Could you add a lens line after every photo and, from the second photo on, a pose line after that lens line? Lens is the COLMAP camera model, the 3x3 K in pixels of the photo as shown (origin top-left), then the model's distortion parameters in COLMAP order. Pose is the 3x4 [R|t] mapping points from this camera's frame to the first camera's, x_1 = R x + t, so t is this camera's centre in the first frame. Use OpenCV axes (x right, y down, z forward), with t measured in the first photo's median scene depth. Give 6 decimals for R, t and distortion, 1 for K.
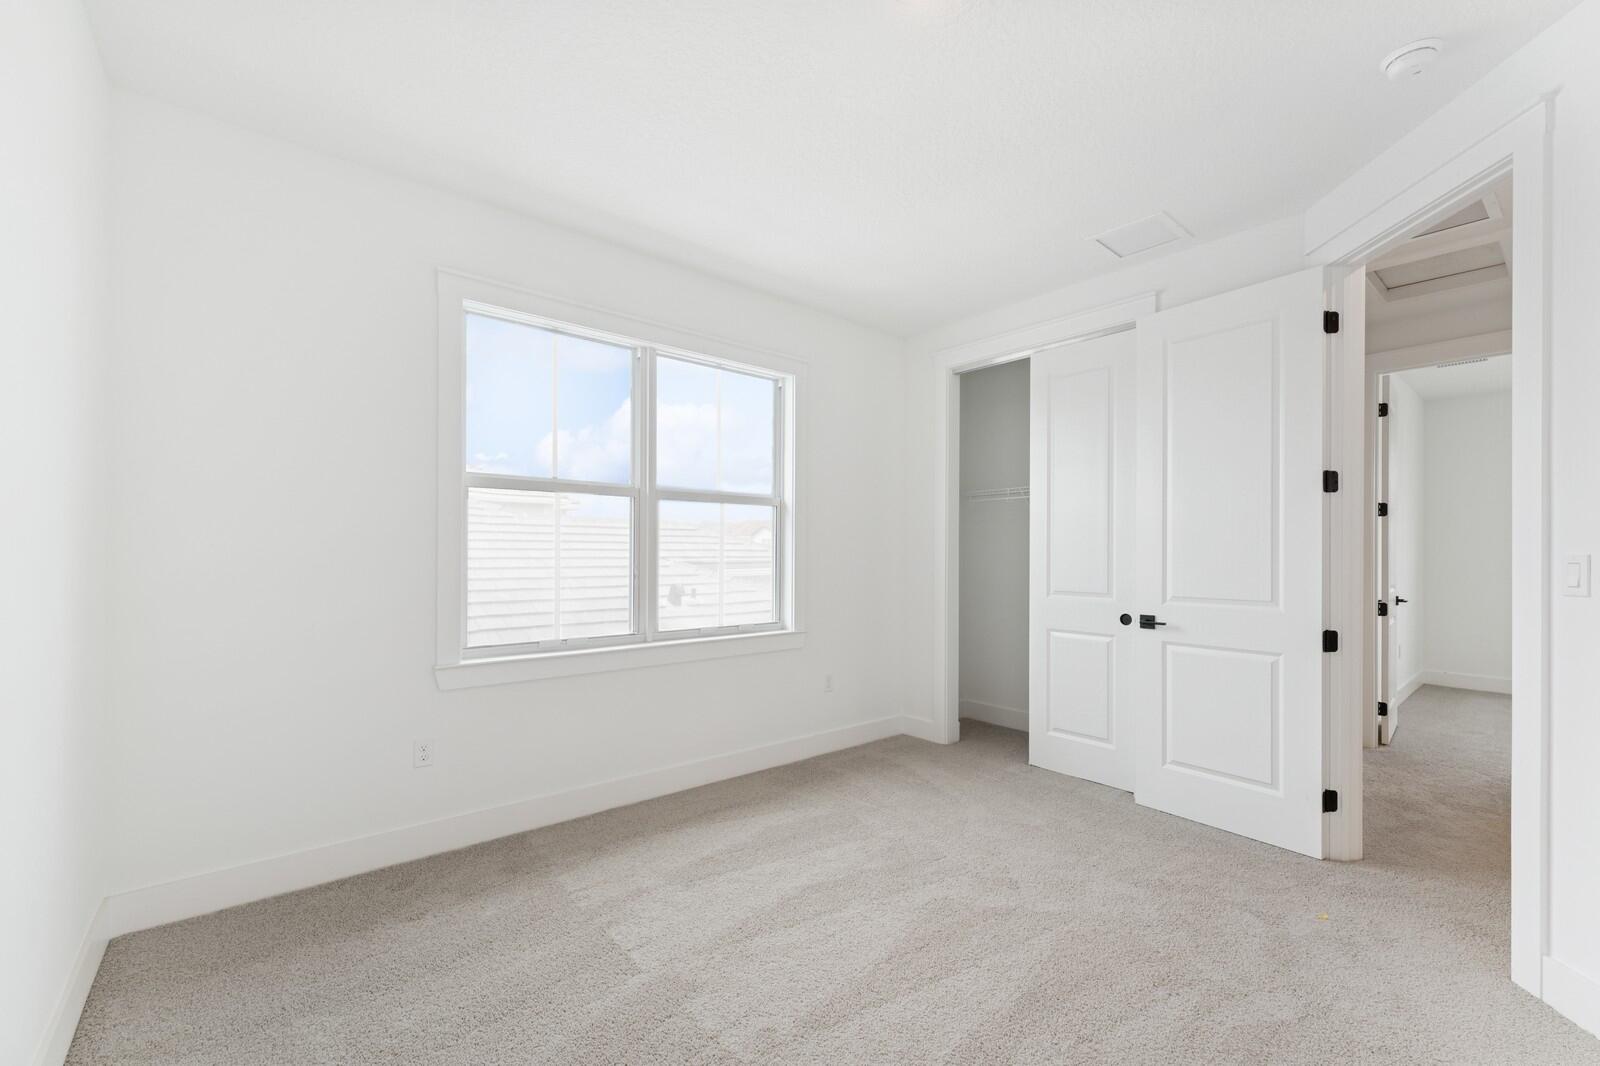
lens RADIAL K [[662.5, 0, 803.8], [0, 662.5, 549.7], [0, 0, 1]] dist [-0.000041, -0.000209]
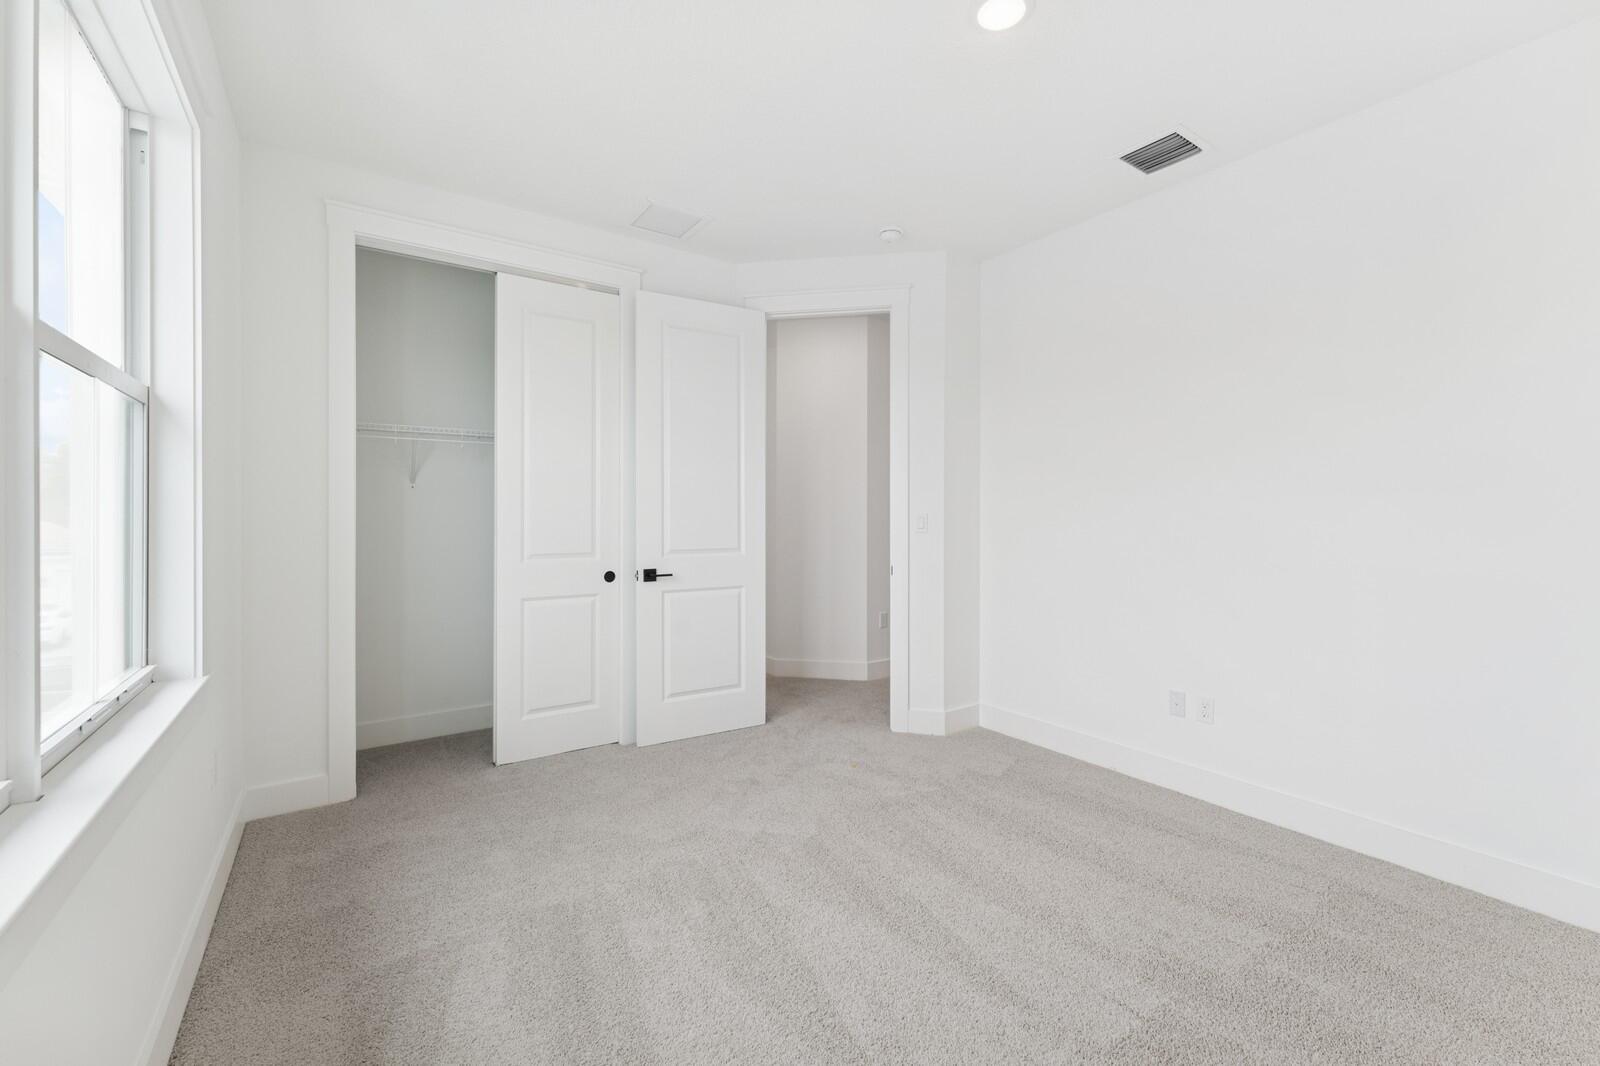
lens RADIAL K [[656.0, 0, 800.2], [0, 656.0, 515.0], [0, 0, 1]] dist [0.000321, 0.000052]
pose [[0.096619, -0.005729, 0.995305, -0.482475], [-0.009327, 0.999934, 0.006661, 0.000268], [-0.995278, -0.009926, 0.096559, 0.595625]]
